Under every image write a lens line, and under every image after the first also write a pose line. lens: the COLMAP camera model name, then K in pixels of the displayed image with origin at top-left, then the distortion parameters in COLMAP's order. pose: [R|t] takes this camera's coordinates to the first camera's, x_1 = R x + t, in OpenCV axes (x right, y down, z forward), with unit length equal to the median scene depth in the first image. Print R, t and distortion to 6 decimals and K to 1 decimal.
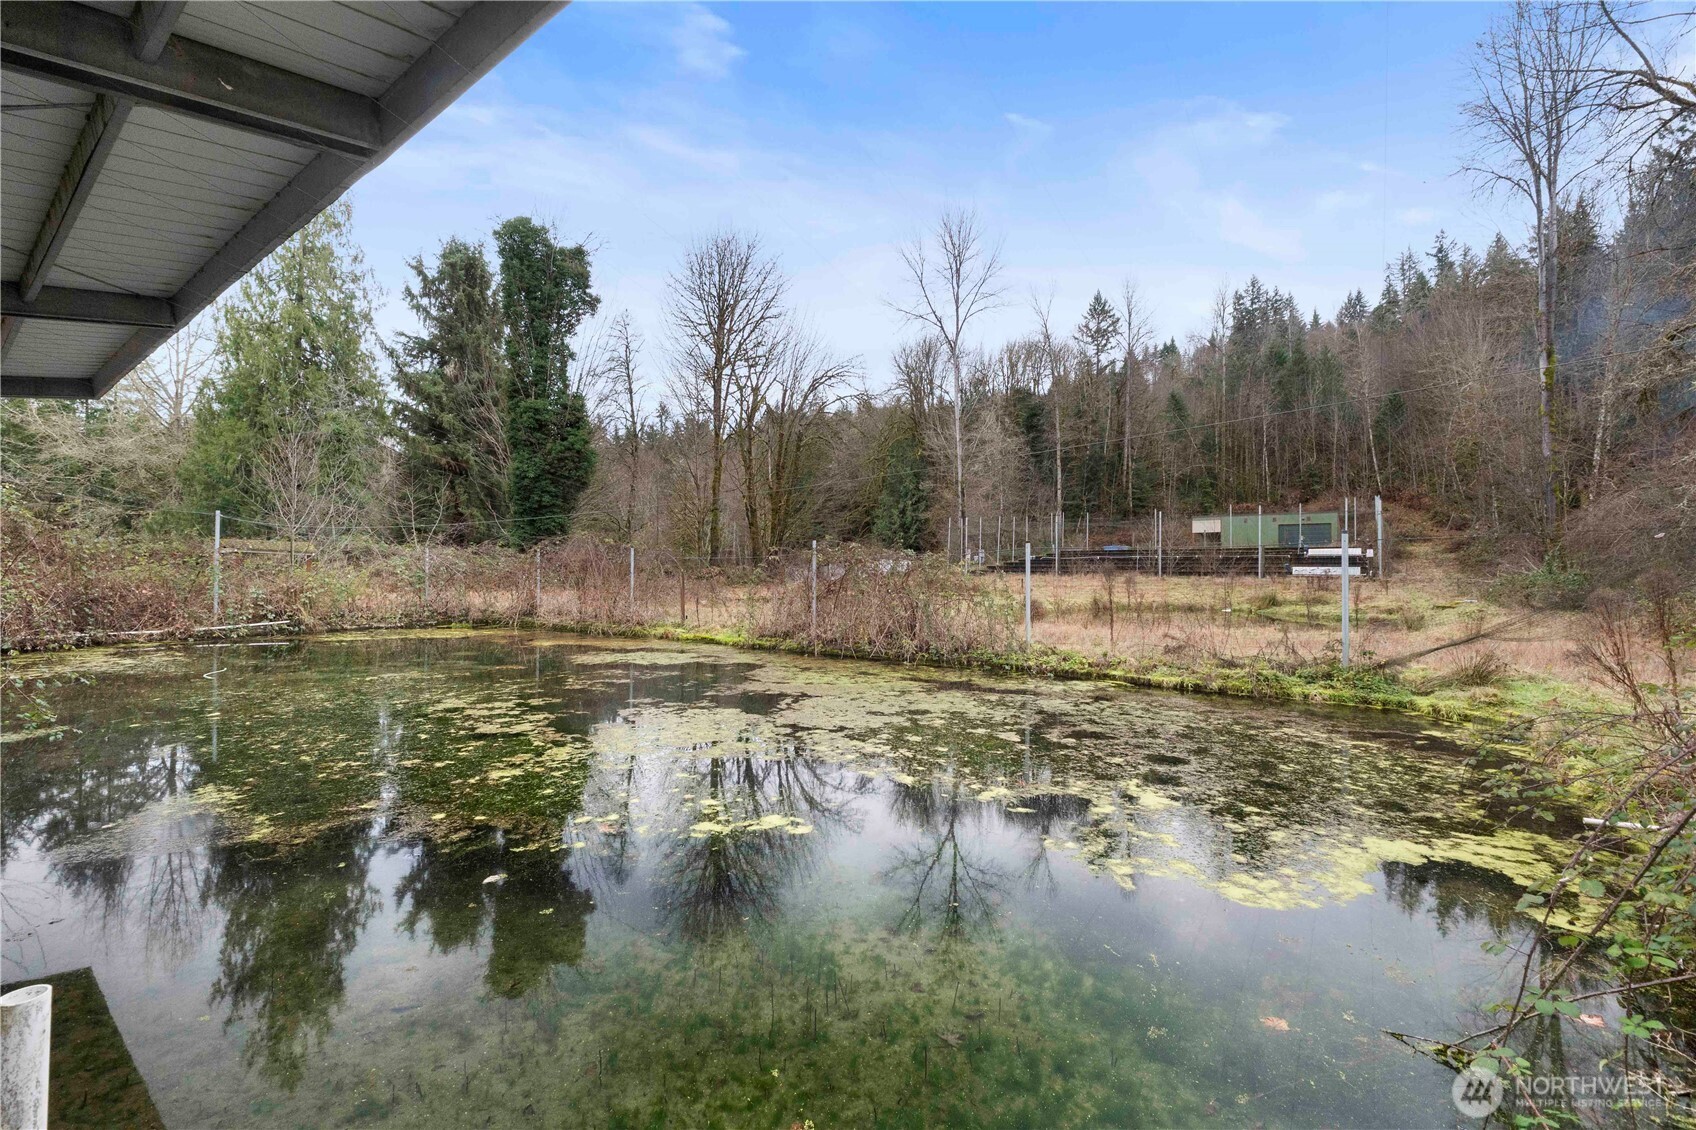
lens RADIAL K [[701.6, 0, 848.0], [0, 701.6, 565.0], [0, 0, 1]] dist [0.000545, -0.000111]
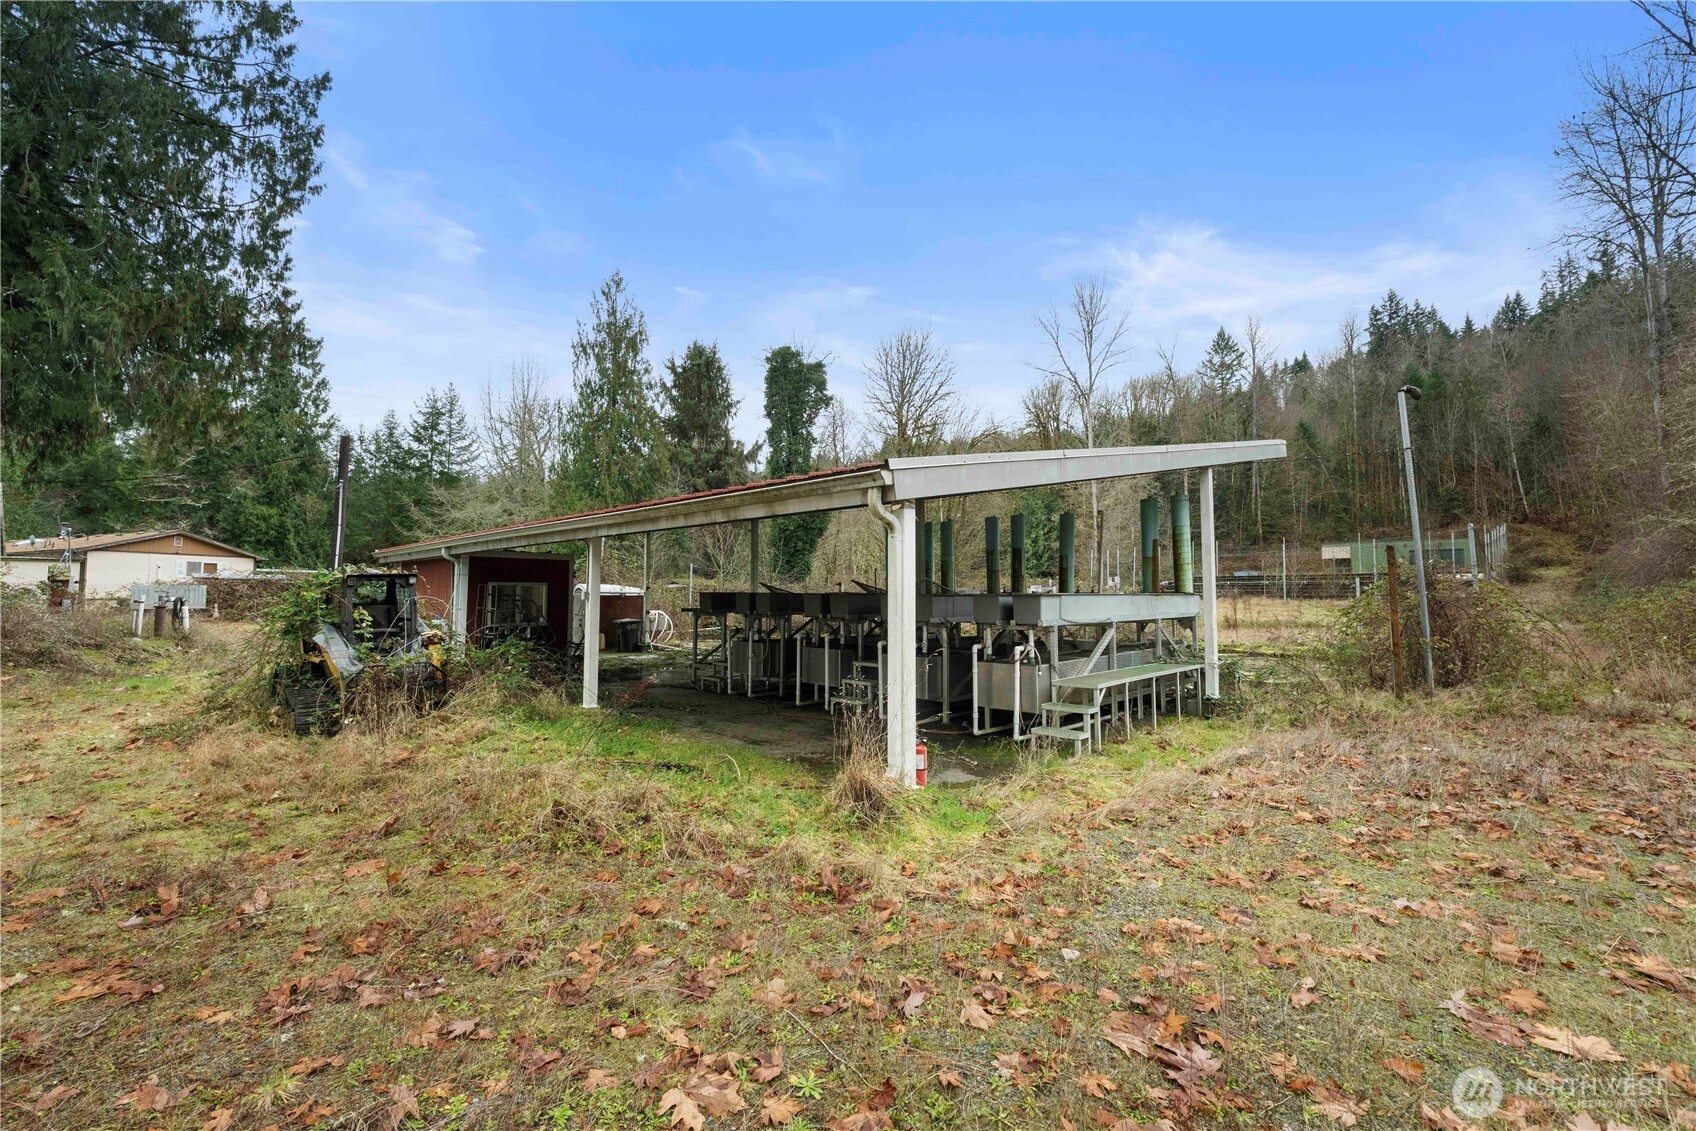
lens RADIAL K [[711.5, 0, 845.0], [0, 711.5, 560.4], [0, 0, 1]] dist [-0.001116, -0.000343]
pose [[0.988503, -0.011551, -0.150760, -0.049037], [0.005378, 0.999133, -0.041295, -0.002049], [0.151106, 0.040009, 0.987708, -0.137390]]
